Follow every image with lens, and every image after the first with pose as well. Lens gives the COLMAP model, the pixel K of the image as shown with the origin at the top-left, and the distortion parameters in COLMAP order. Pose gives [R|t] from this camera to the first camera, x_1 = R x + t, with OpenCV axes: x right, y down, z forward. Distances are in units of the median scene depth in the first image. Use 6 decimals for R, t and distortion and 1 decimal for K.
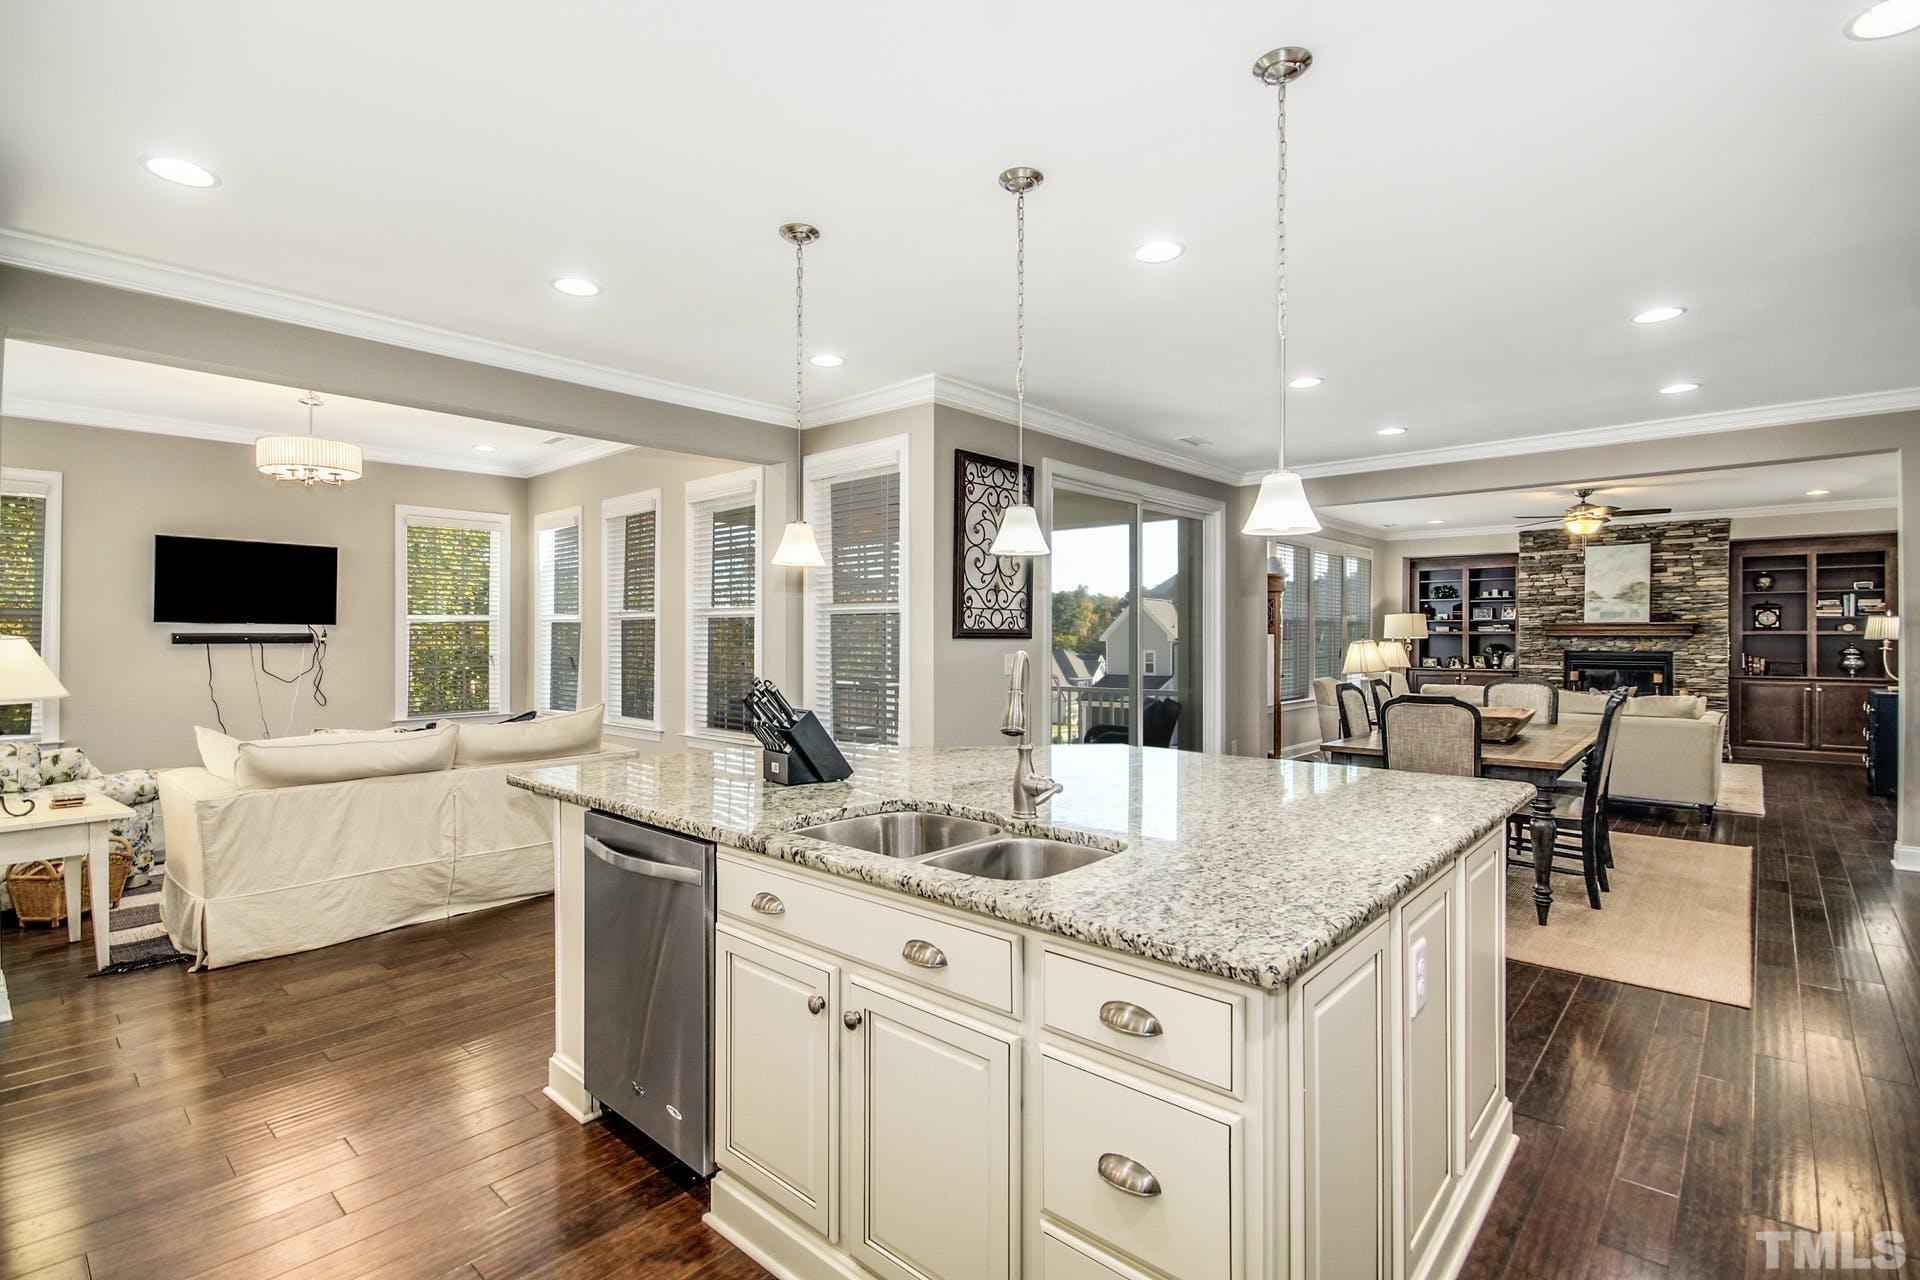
lens RADIAL K [[894.3, 0, 974.3], [0, 894.3, 642.2], [0, 0, 1]] dist [0.026129, 0.000493]
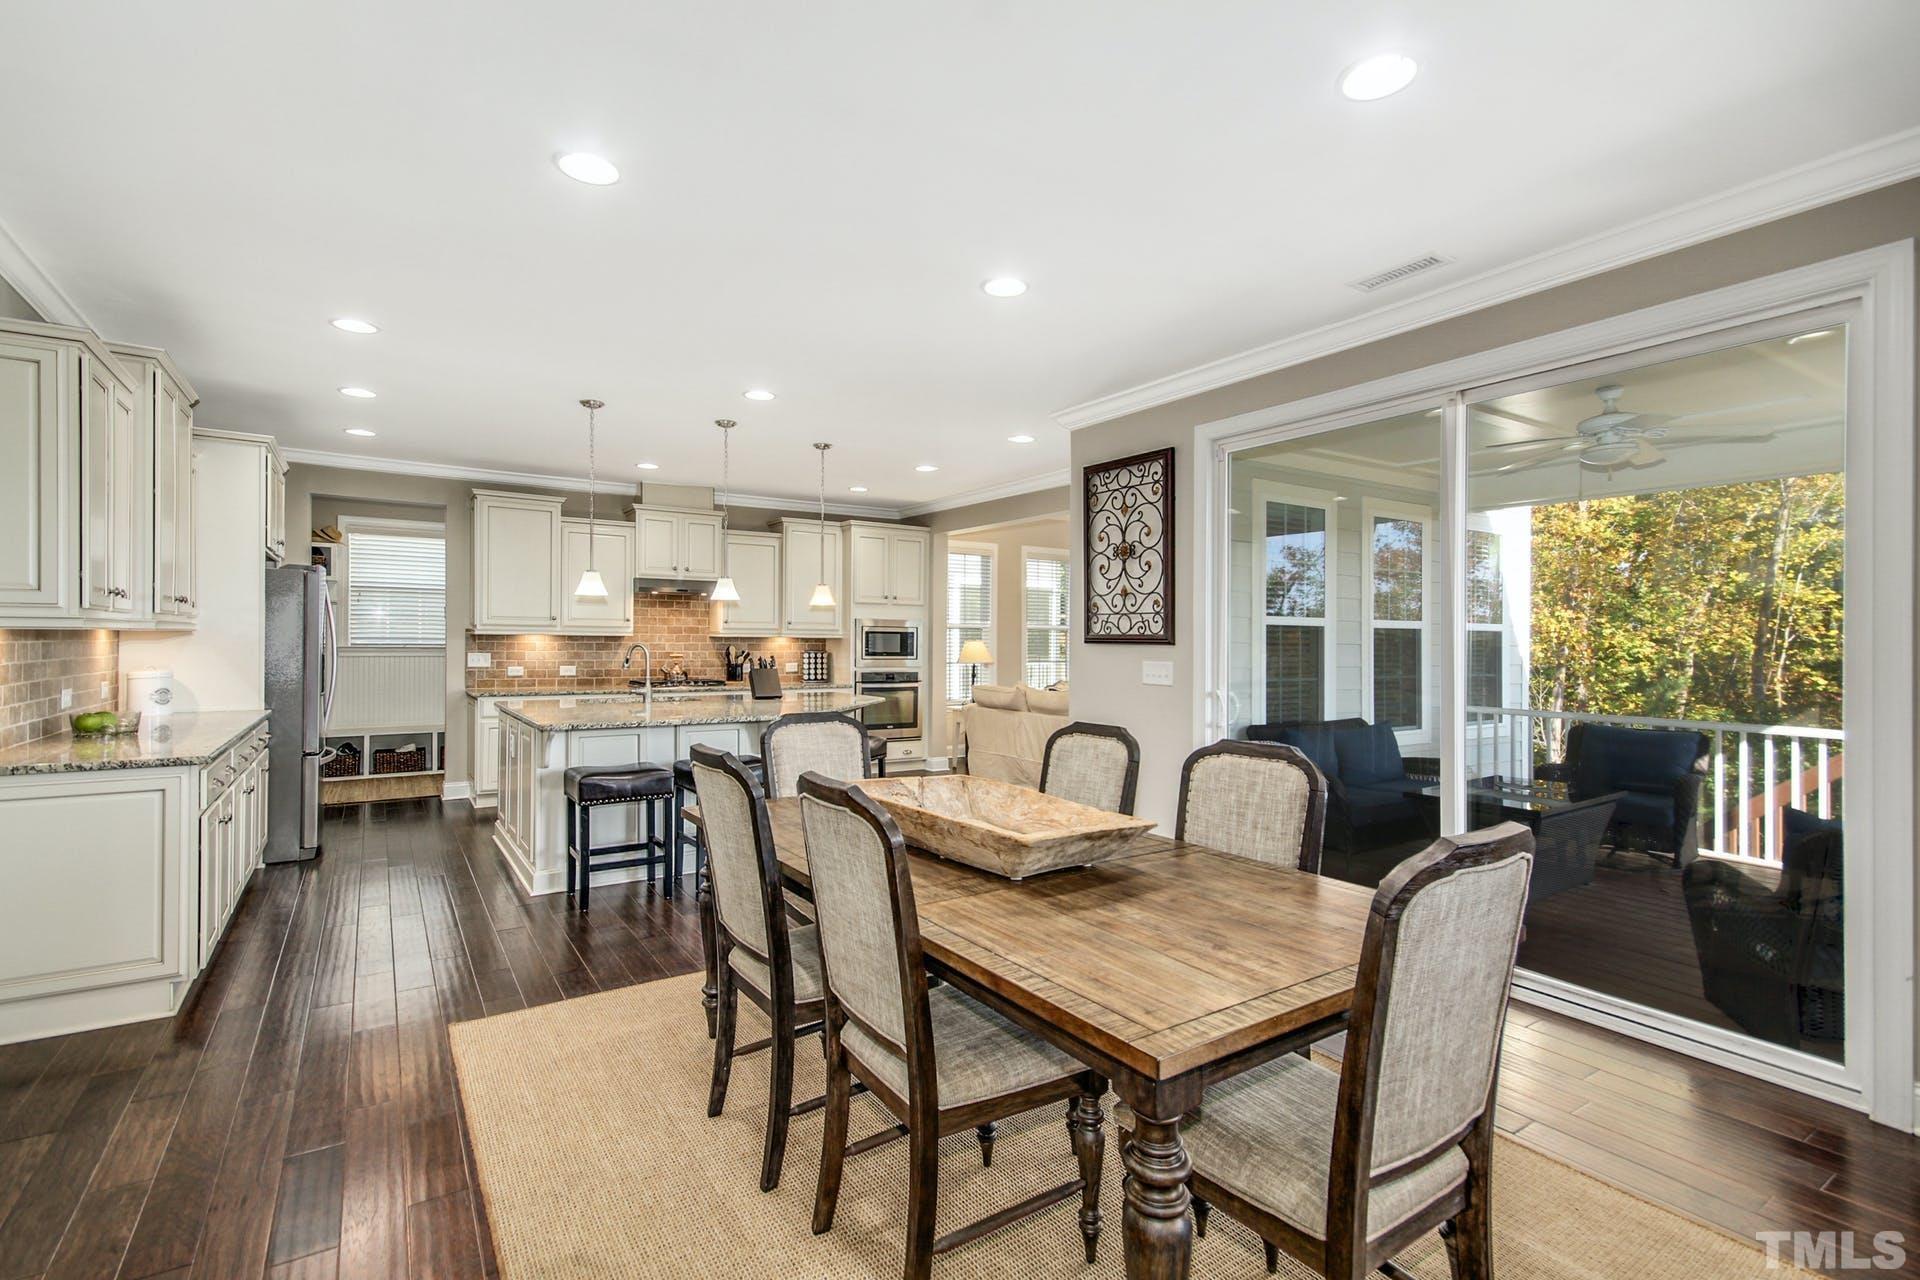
lens RADIAL K [[894.3, 0, 964.9], [0, 894.3, 645.7], [0, 0, 1]] dist [0.026129, 0.000493]
pose [[-0.255259, -0.004950, -0.966860, 1.613918], [-0.017440, 0.999848, -0.000515, 0.001596], [0.966715, 0.016731, -0.255307, 1.739899]]
